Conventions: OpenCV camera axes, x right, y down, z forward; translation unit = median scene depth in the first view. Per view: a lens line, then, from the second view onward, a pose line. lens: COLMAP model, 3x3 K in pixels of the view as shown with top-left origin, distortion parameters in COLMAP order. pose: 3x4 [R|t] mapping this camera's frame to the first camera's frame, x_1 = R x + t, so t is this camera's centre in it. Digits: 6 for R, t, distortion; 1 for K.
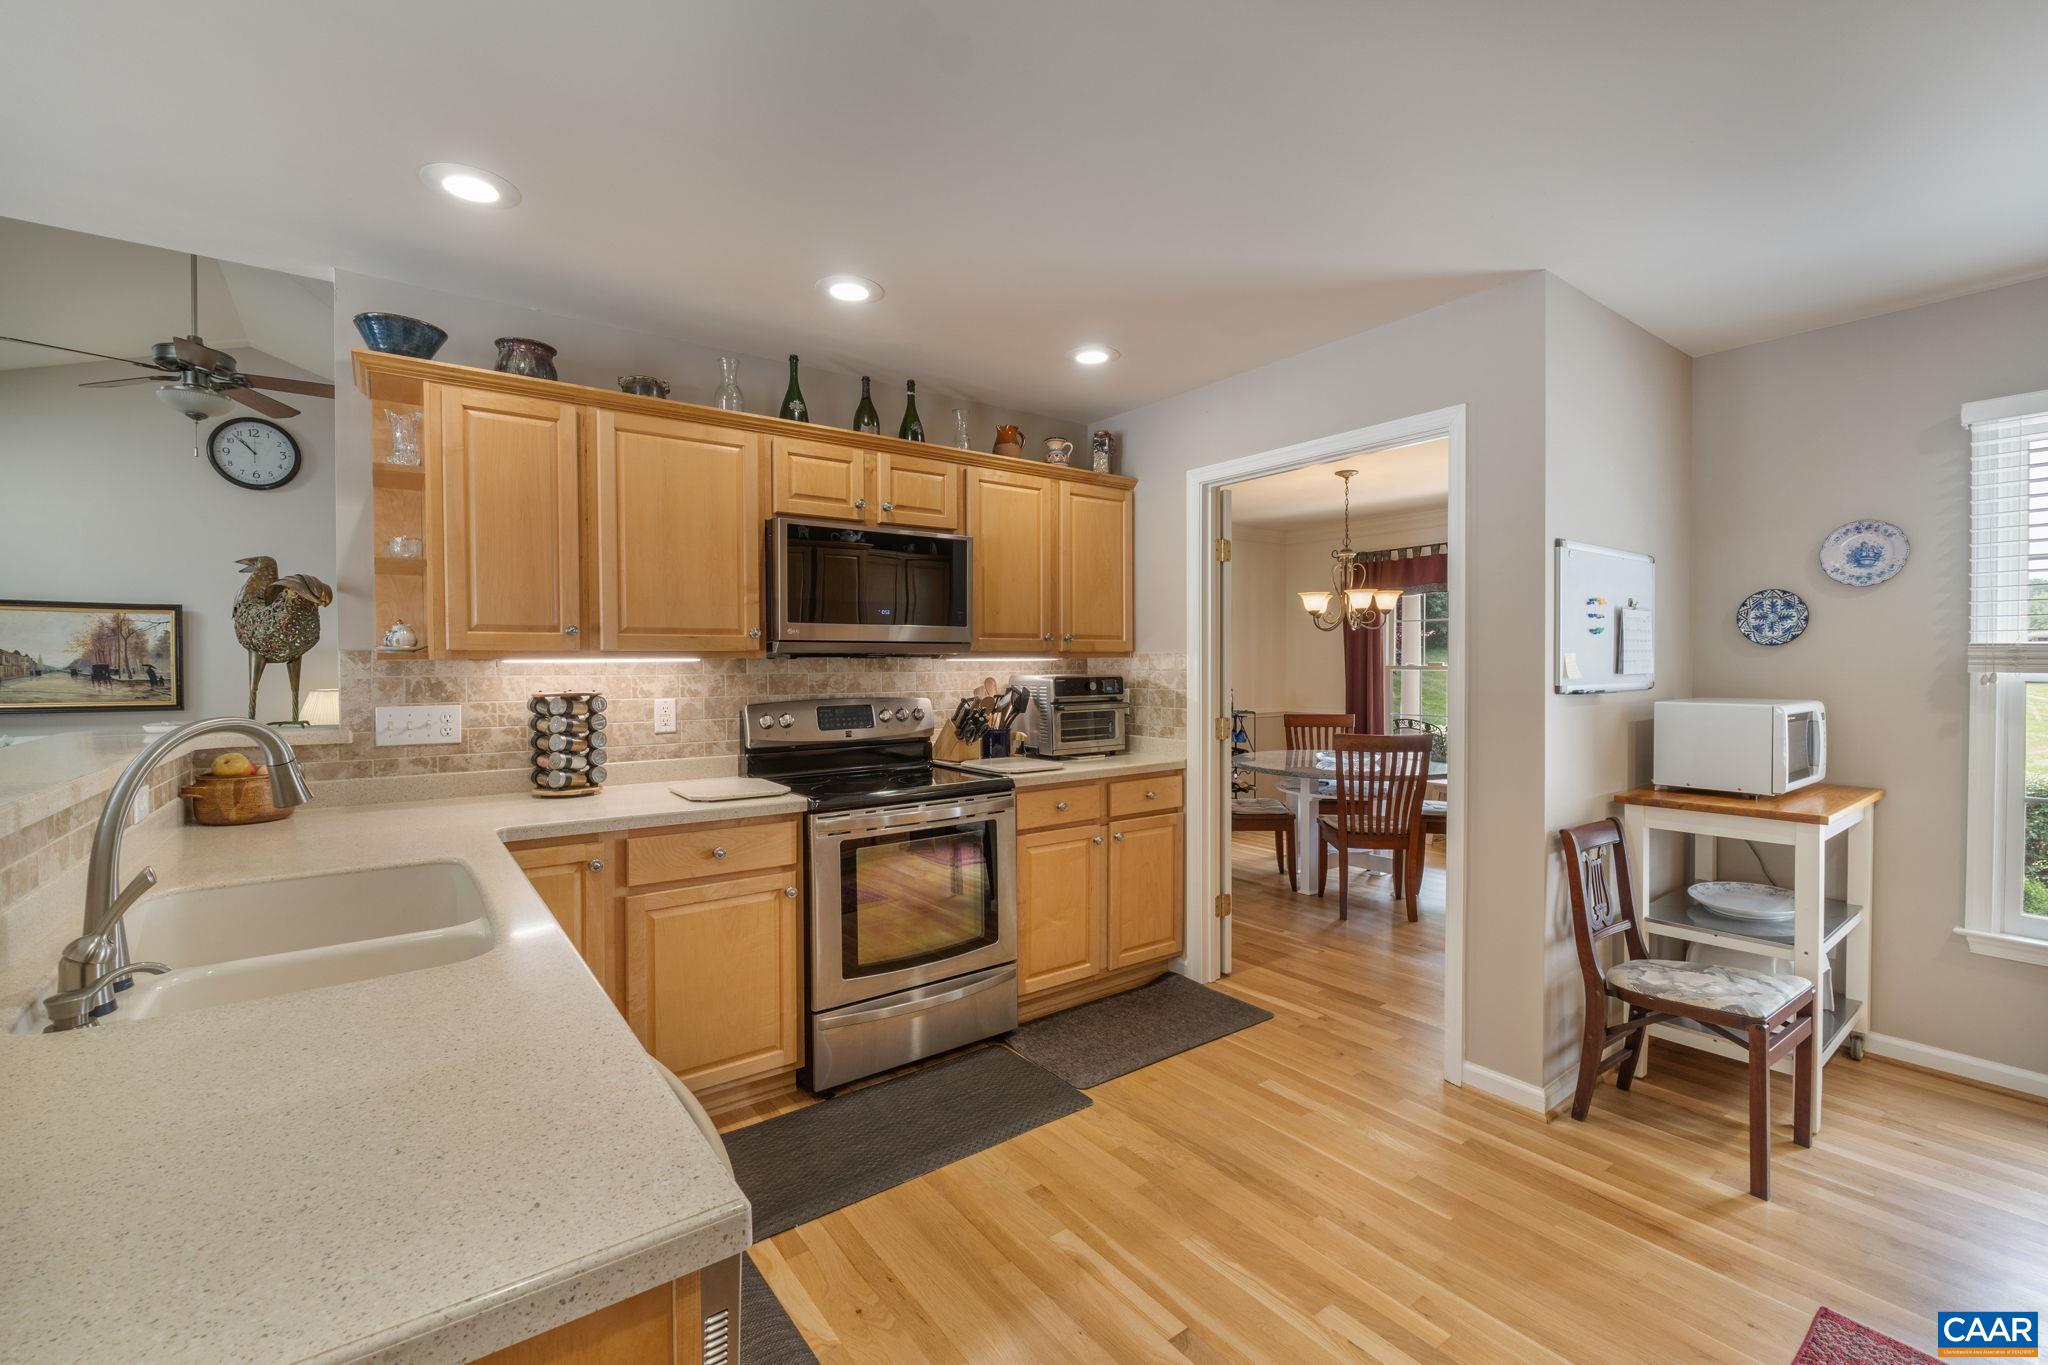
lens RADIAL K [[874.0, 0, 1020.2], [0, 874.0, 669.2], [0, 0, 1]] dist [-0.009054, -0.000785]
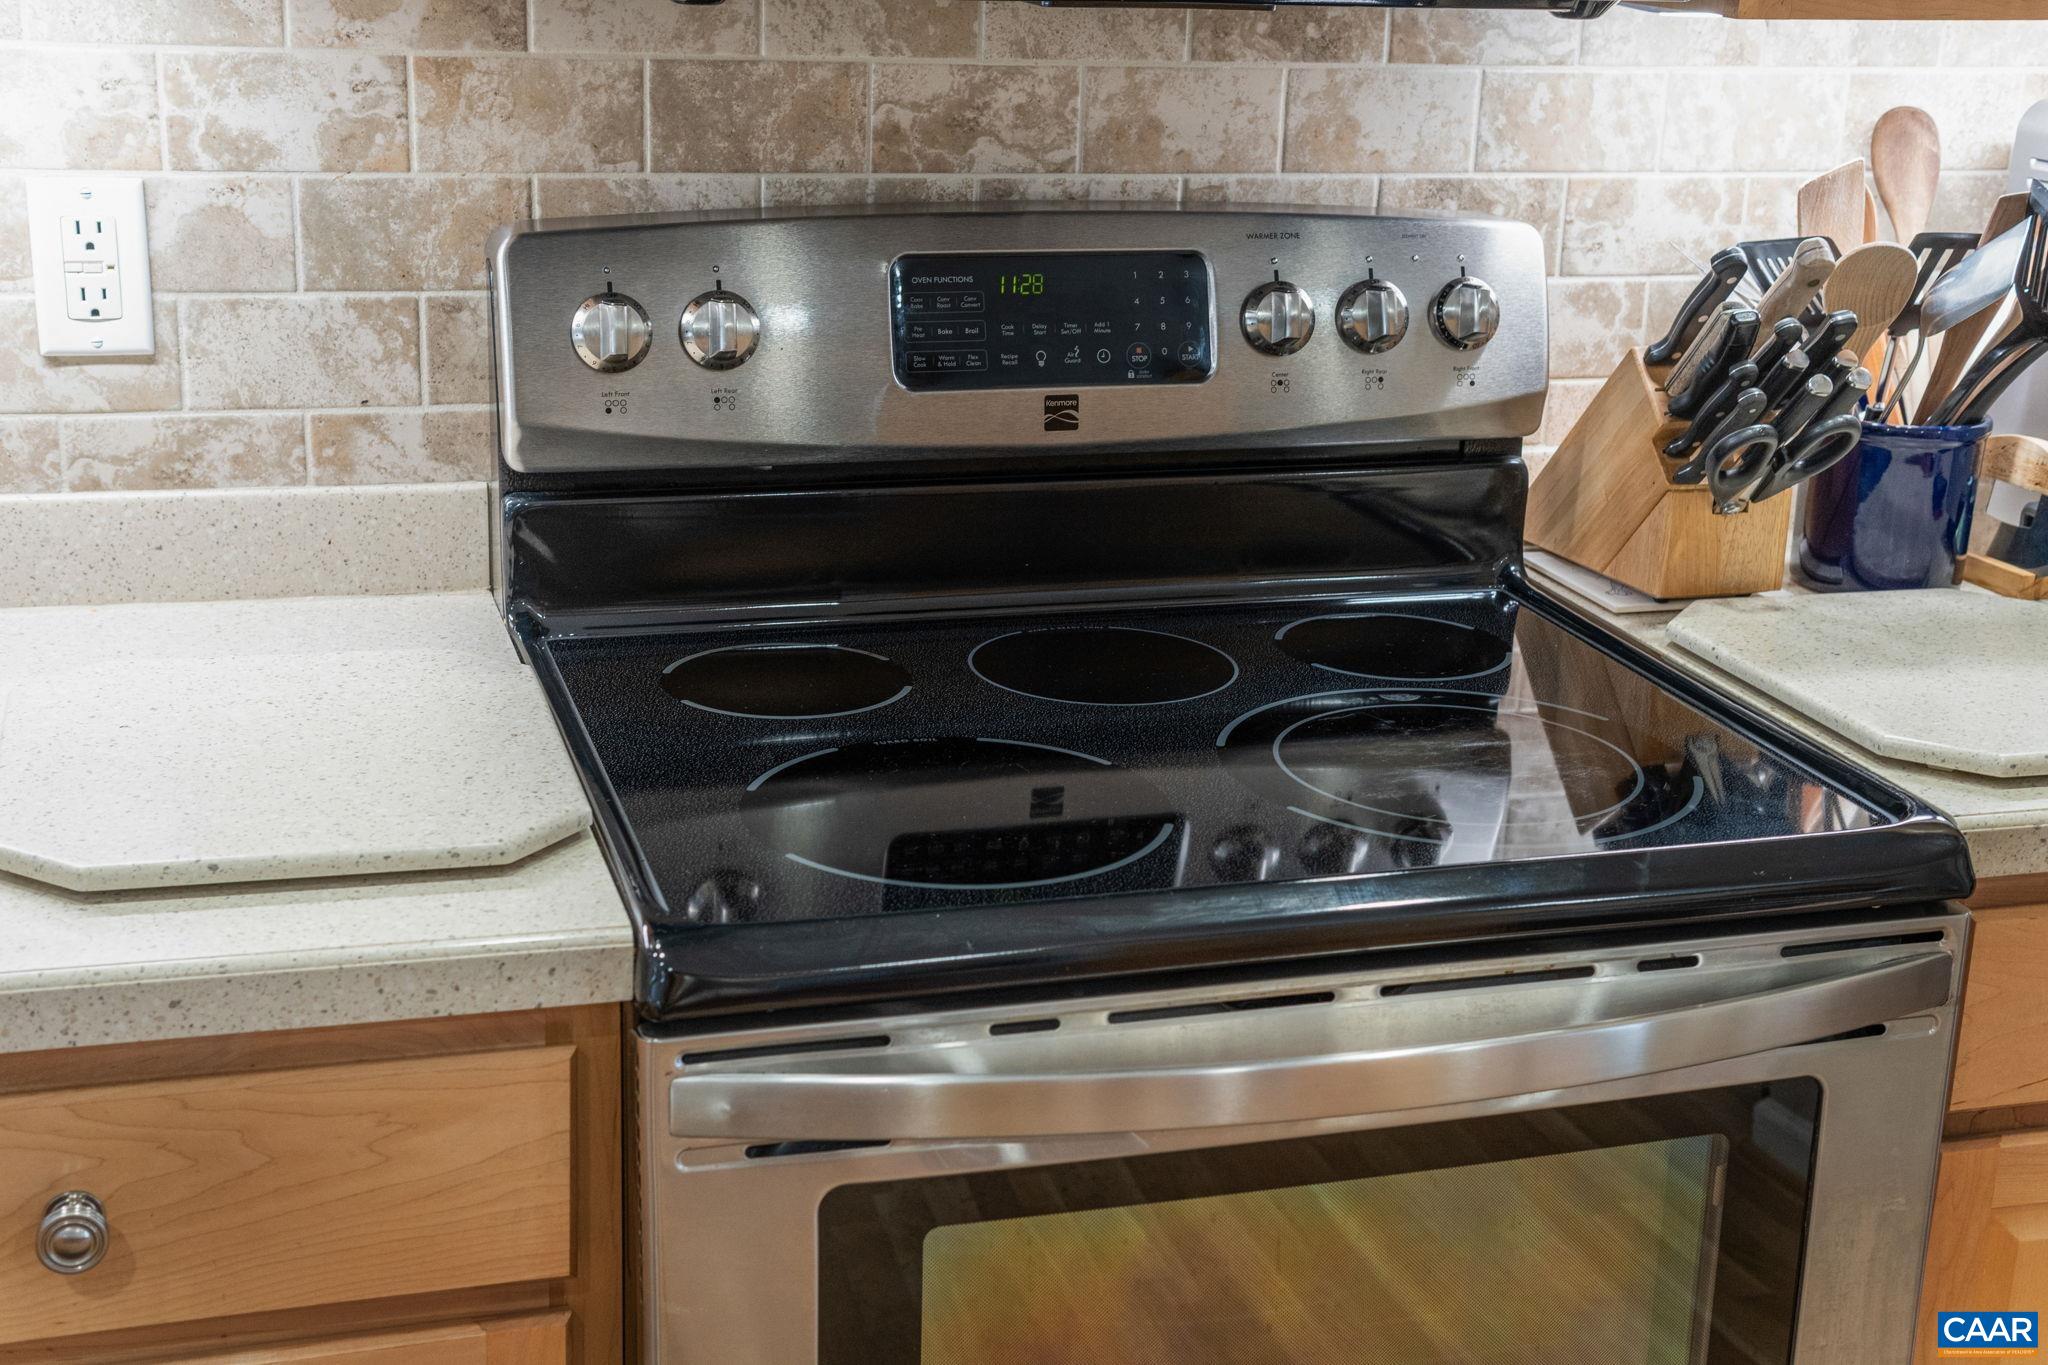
lens RADIAL K [[2670.5, 0, 1027.2], [0, 2670.5, 675.9], [0, 0, 1]] dist [0.035820, 0.000000]
pose [[0.941216, 0.134312, -0.309955, -0.022436], [-0.041175, 0.956332, 0.289369, -0.038635], [0.335286, -0.259596, 0.905645, 0.510040]]
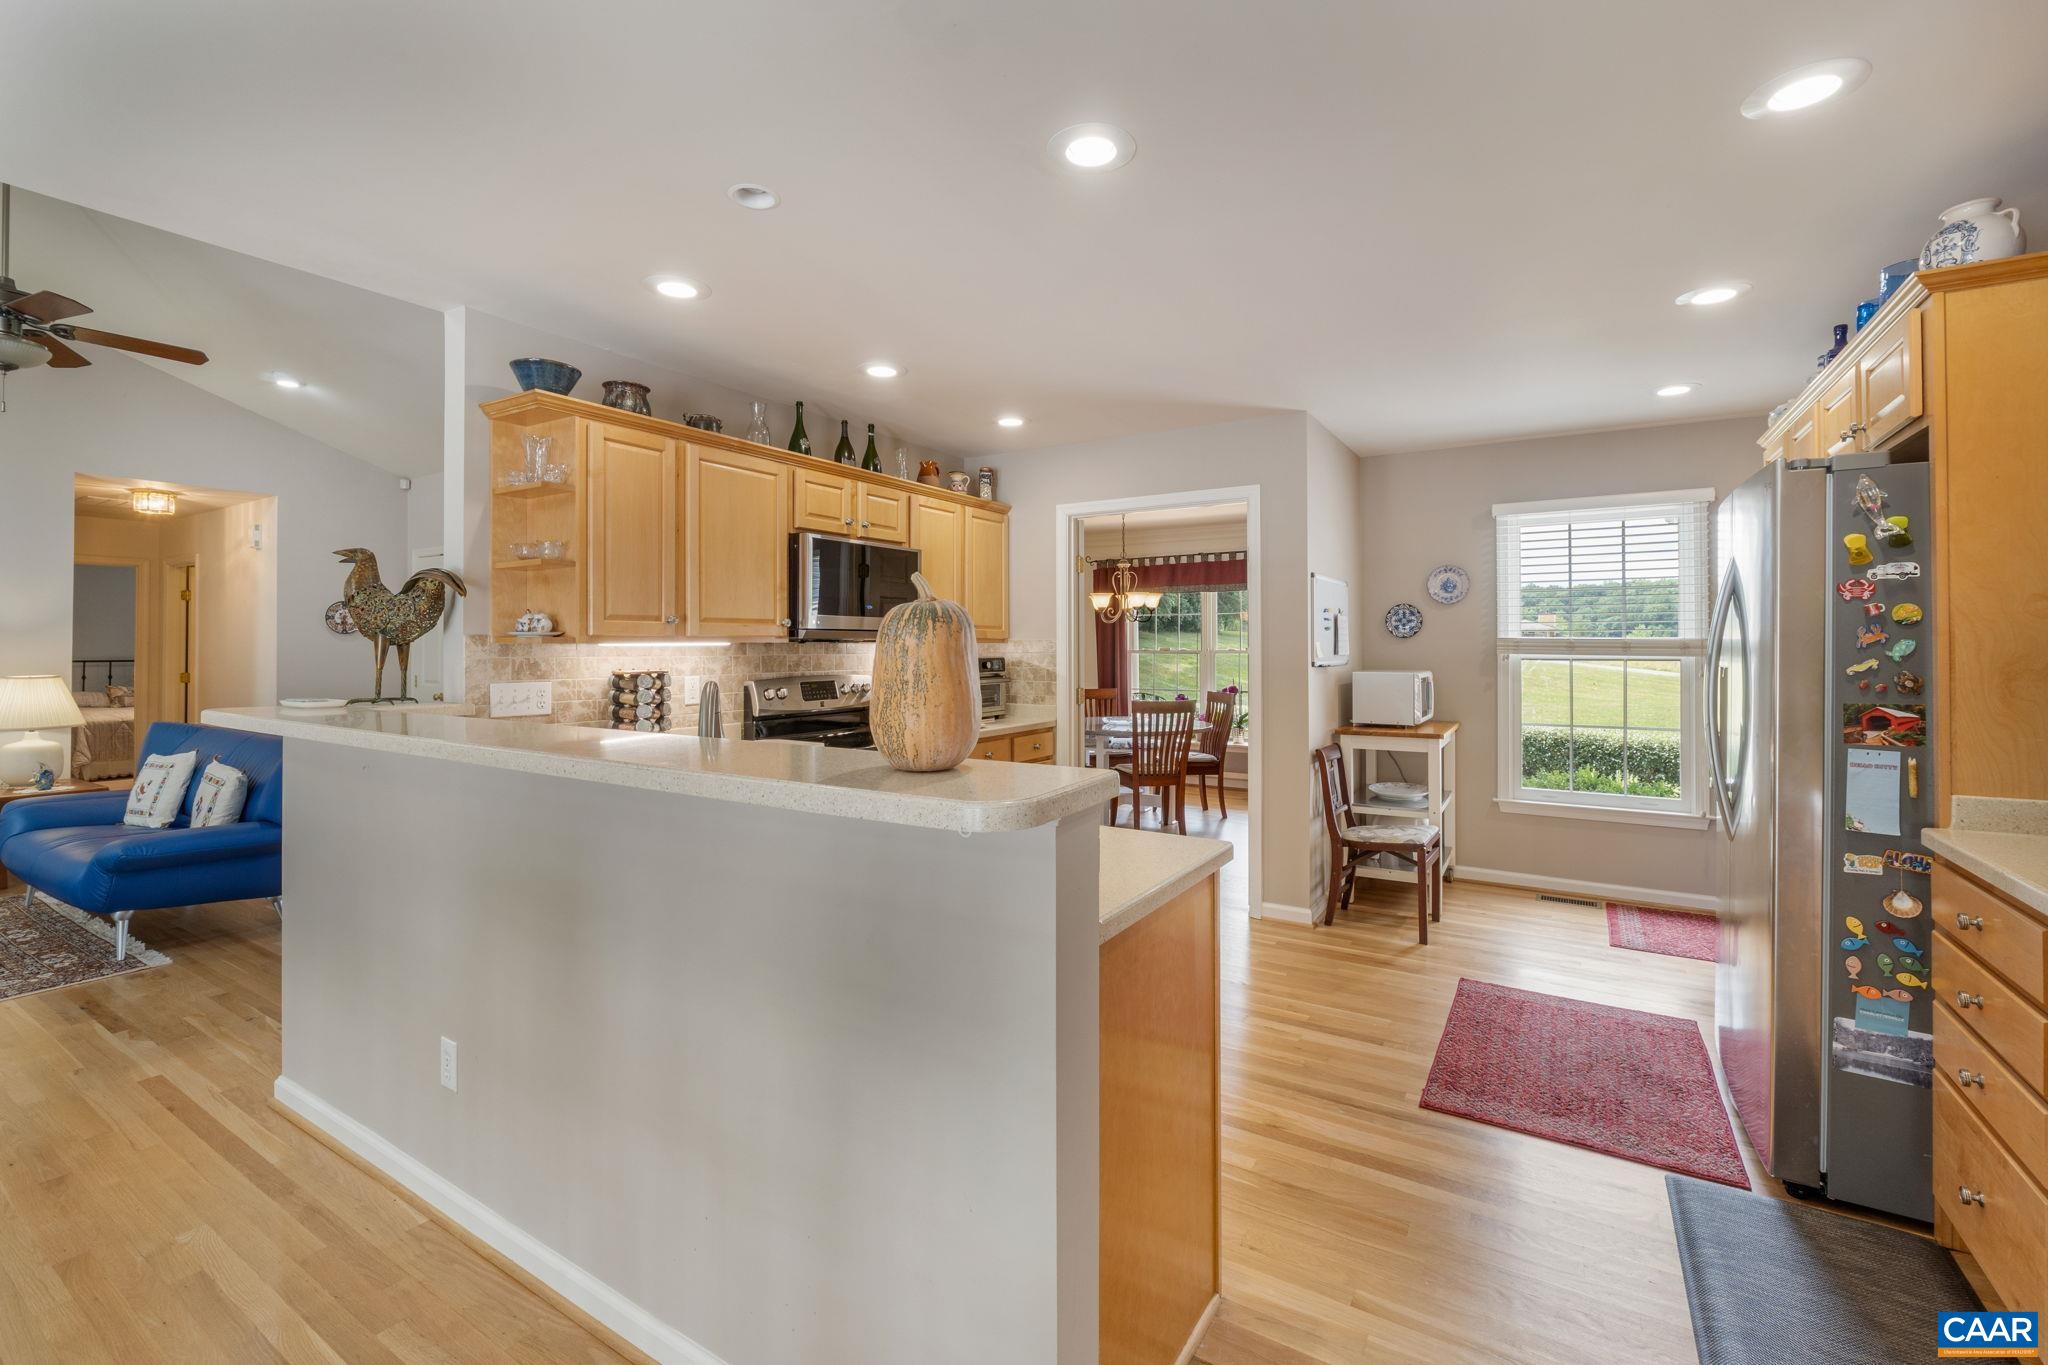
lens RADIAL K [[874.0, 0, 1033.7], [0, 874.0, 629.4], [0, 0, 1]] dist [-0.009054, -0.000785]
pose [[0.928410, 0.010393, 0.371413, -0.411154], [-0.000451, 0.999640, -0.026845, 0.001586], [-0.371558, 0.024755, 0.928080, -0.283553]]
